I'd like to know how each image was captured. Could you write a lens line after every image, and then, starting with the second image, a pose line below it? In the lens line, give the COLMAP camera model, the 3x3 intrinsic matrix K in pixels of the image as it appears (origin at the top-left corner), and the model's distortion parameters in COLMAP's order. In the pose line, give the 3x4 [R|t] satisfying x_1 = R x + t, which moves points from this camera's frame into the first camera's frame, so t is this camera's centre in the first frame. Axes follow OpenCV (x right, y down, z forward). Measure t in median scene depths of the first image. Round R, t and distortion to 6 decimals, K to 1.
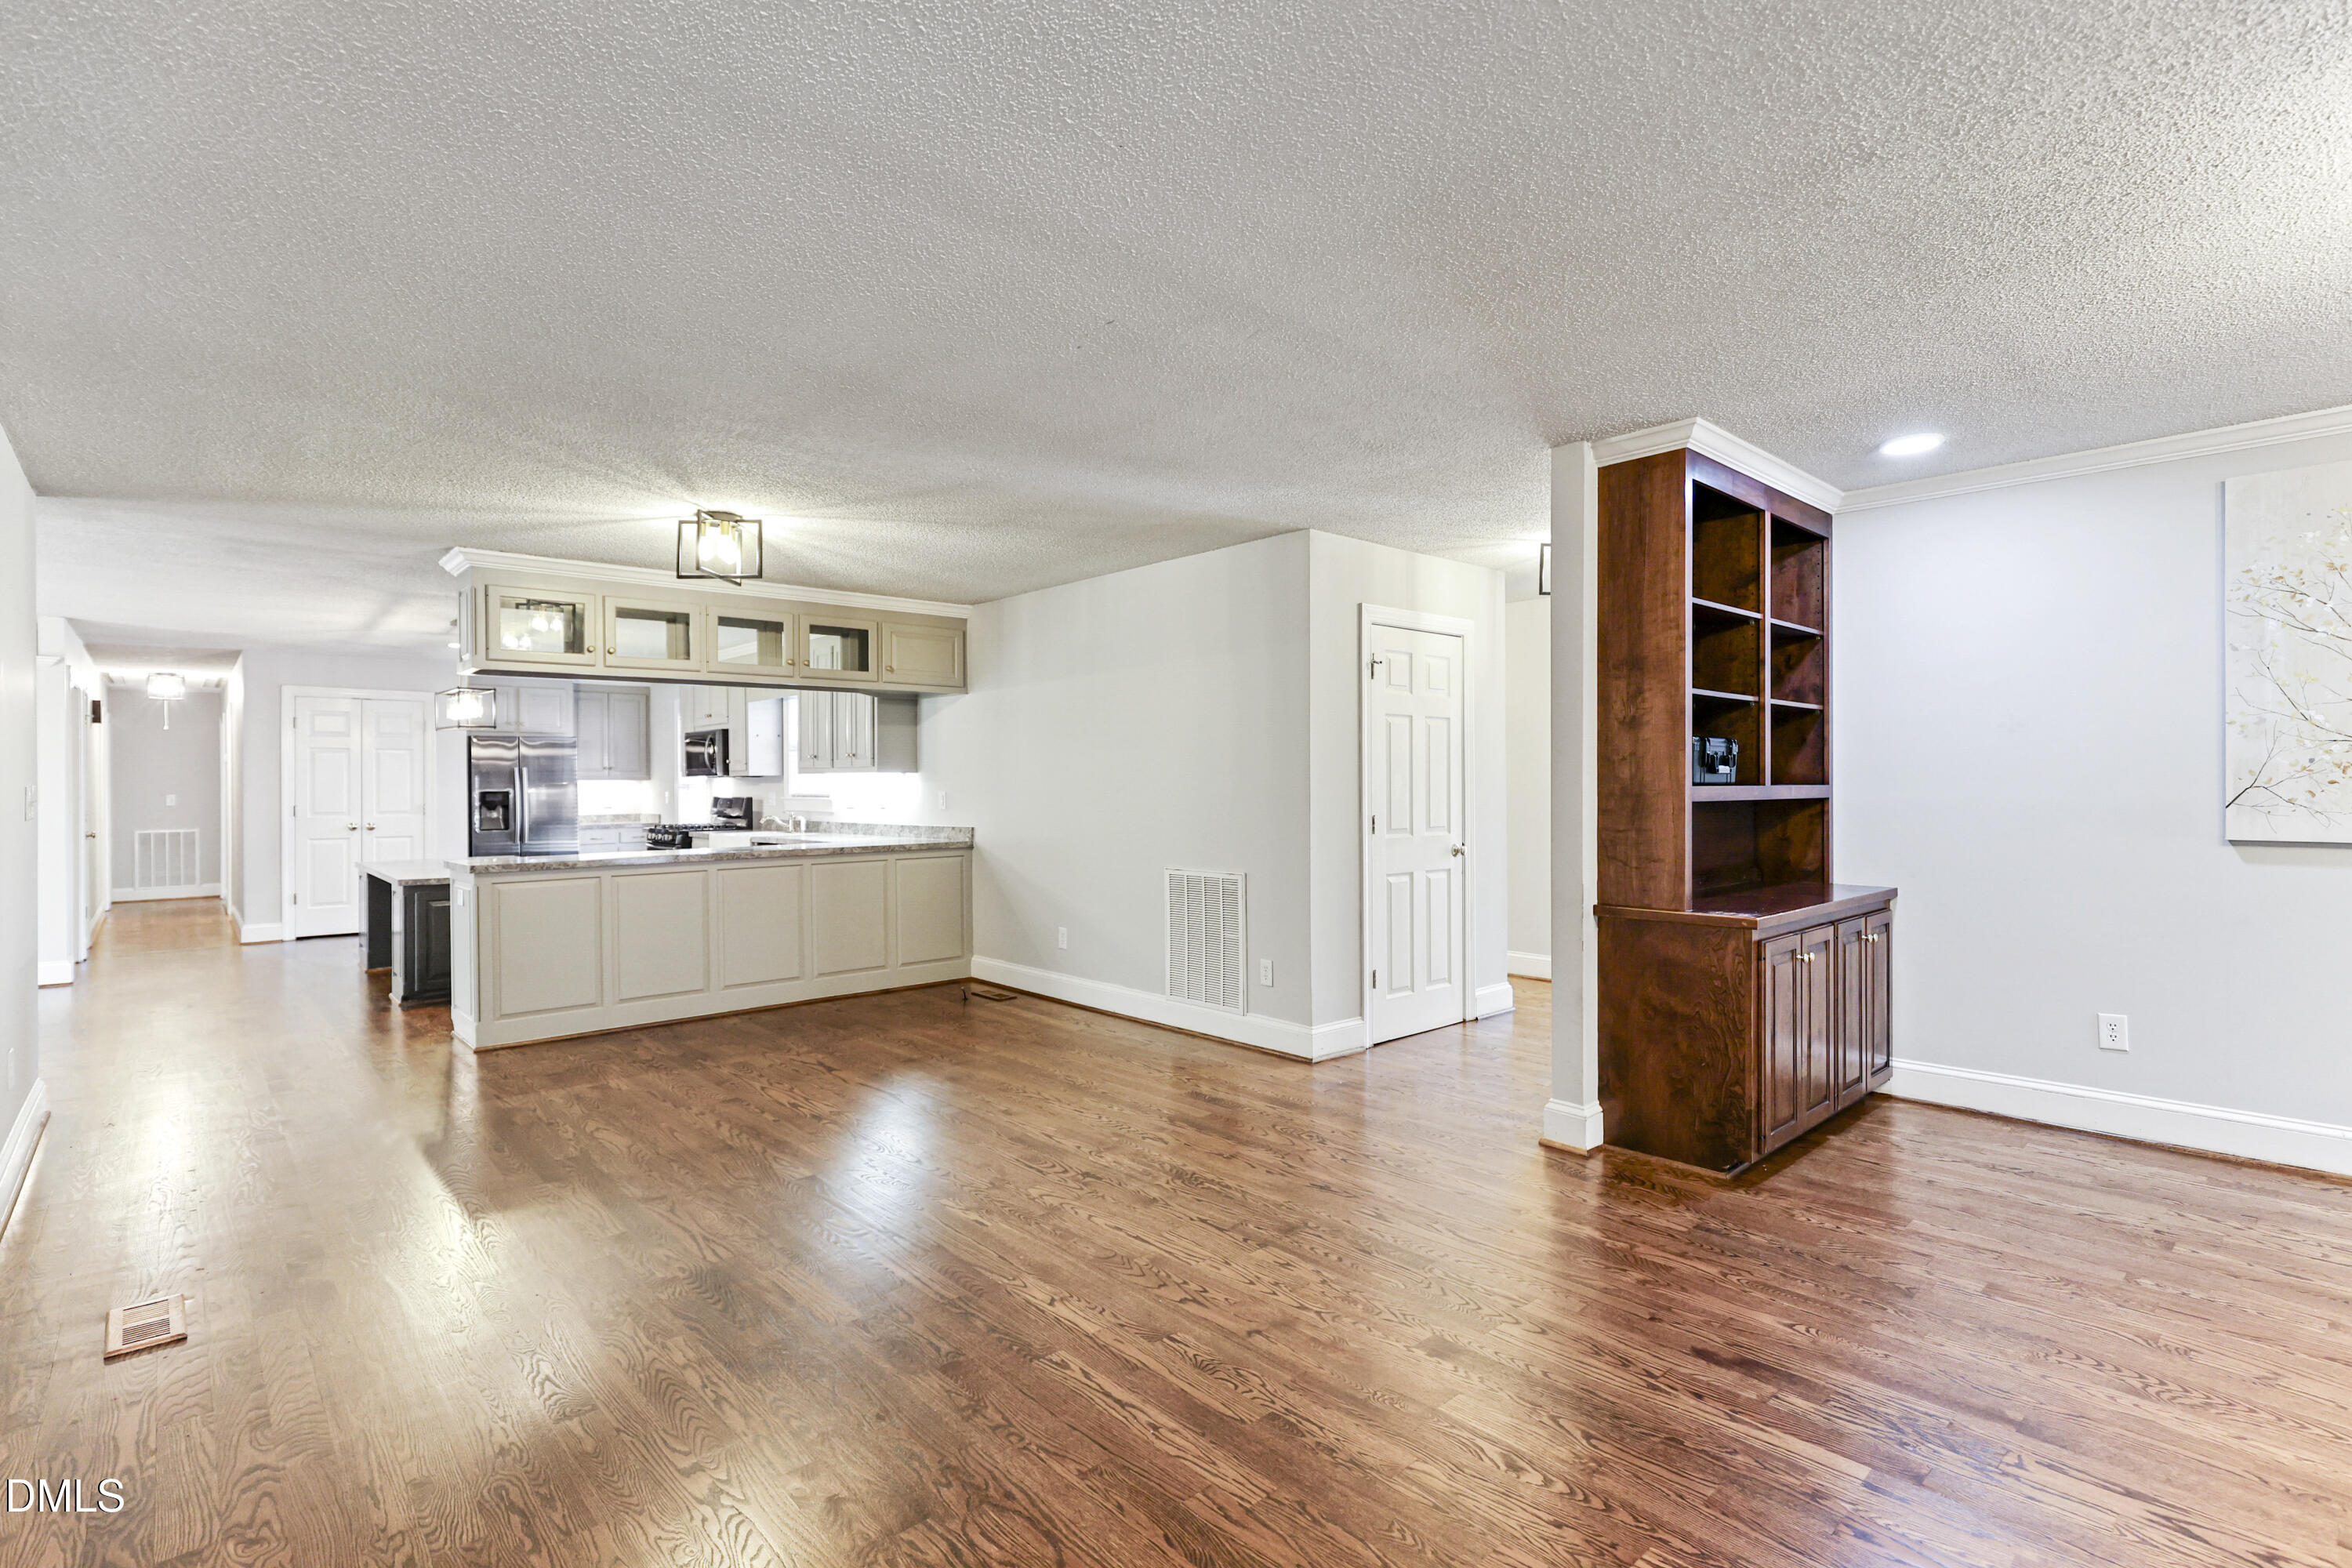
lens RADIAL K [[1147.4, 0, 1181.0], [0, 1147.4, 767.3], [0, 0, 1]] dist [-0.000331, -0.000185]
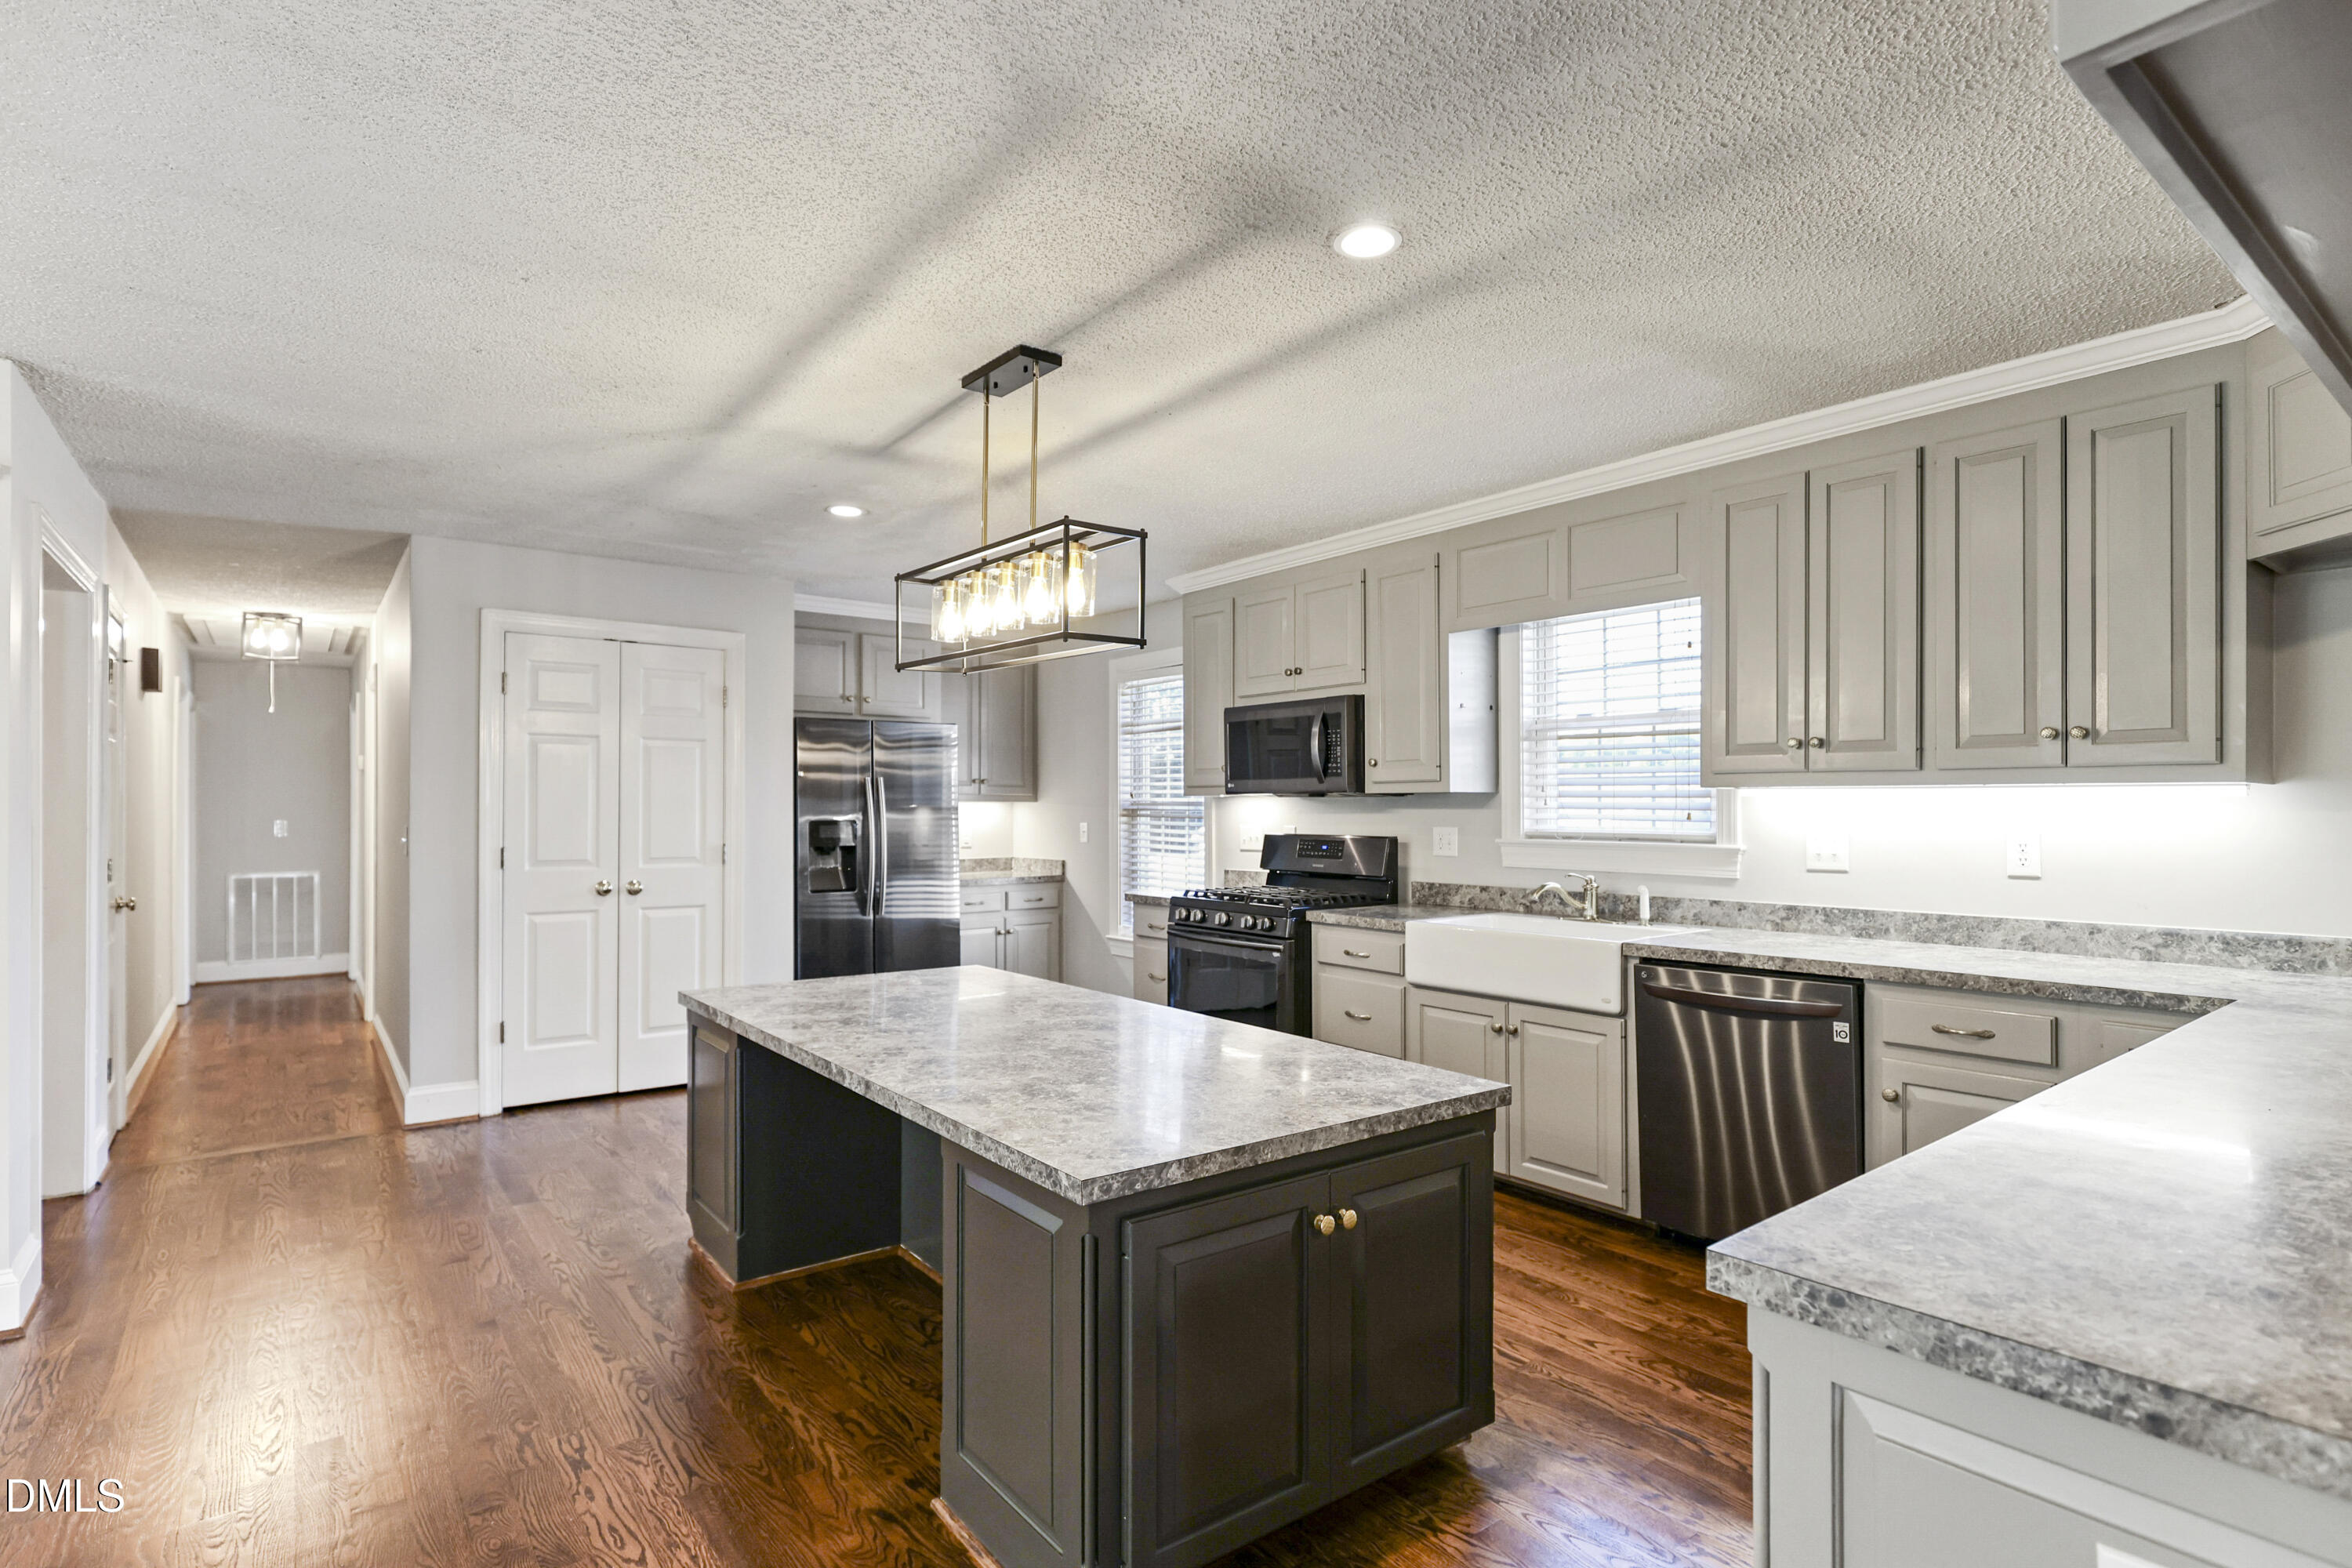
lens RADIAL K [[1185.0, 0, 1174.1], [0, 1185.0, 790.3], [0, 0, 1]] dist [-0.002883, -0.000258]
pose [[0.996873, 0.006283, -0.078769, -0.394818], [-0.006801, 0.999957, -0.006303, 0.009084], [0.078726, 0.006819, 0.996873, 0.454154]]
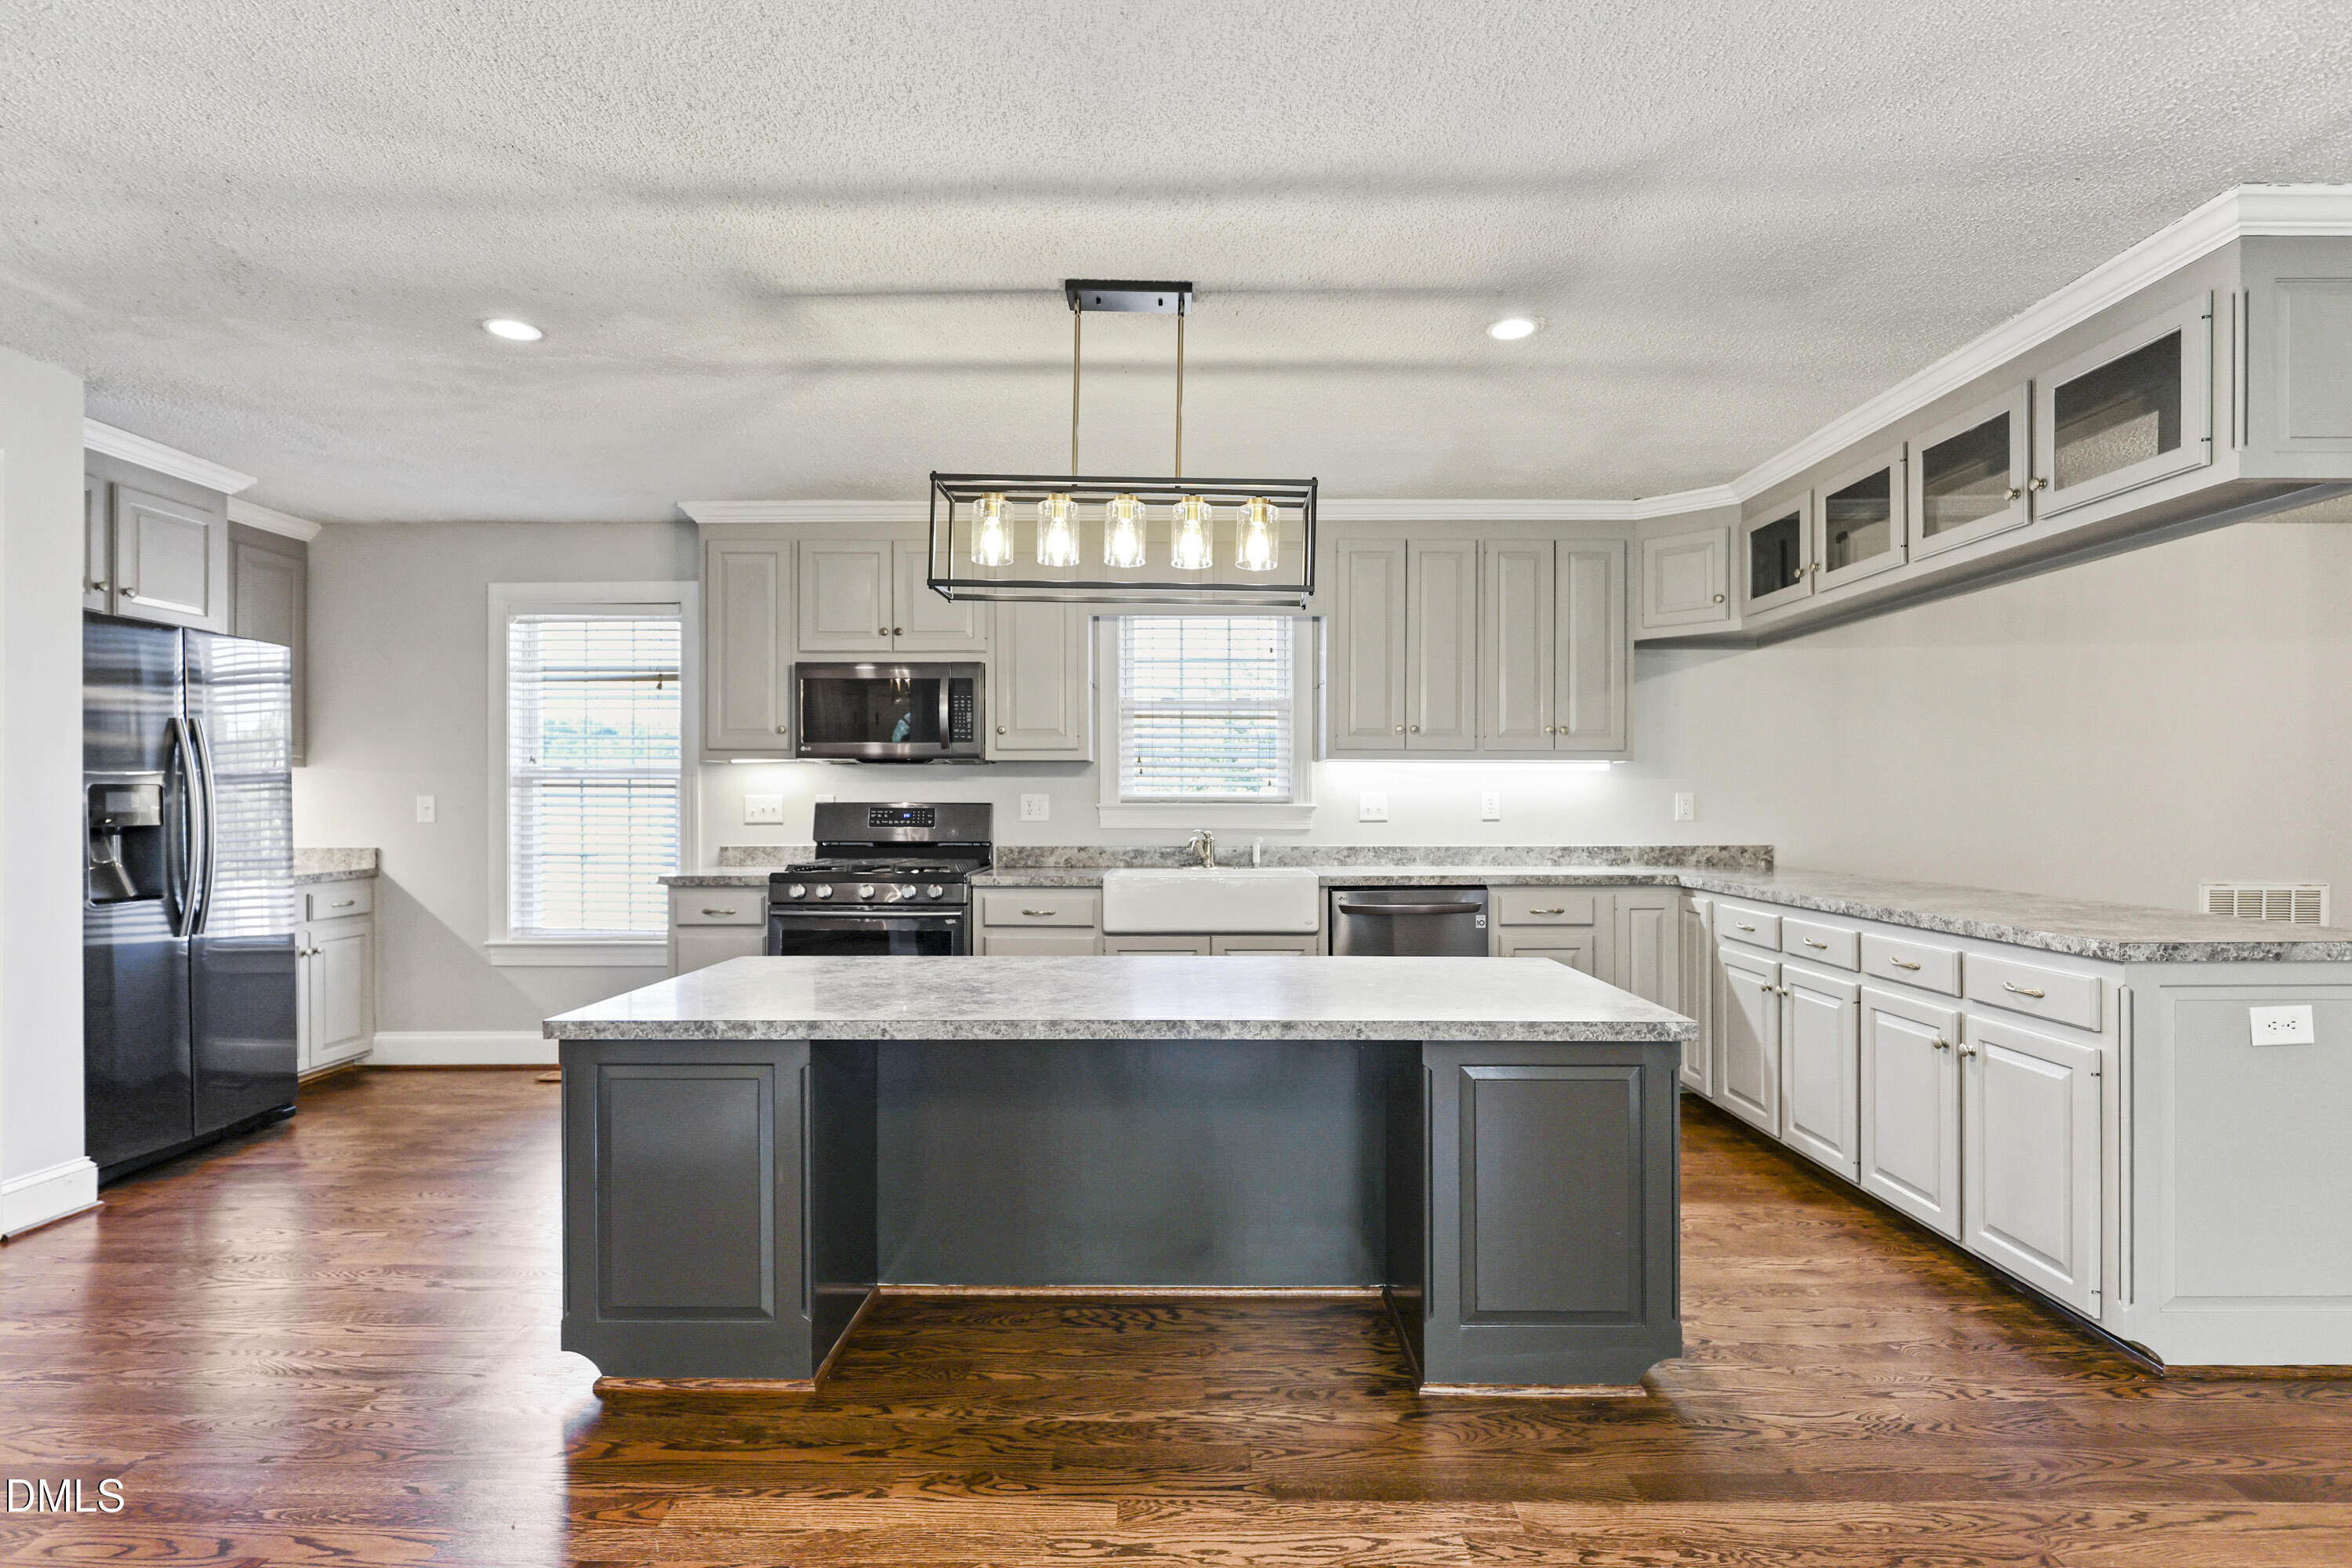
lens RADIAL K [[1201.0, 0, 1177.0], [0, 1201.0, 791.1], [0, 0, 1]] dist [0.000947, -0.000360]
pose [[0.665675, 0.016593, 0.746057, -0.655351], [-0.011257, 0.999862, -0.012194, 0.023811], [-0.746157, -0.000281, 0.665770, 0.543633]]
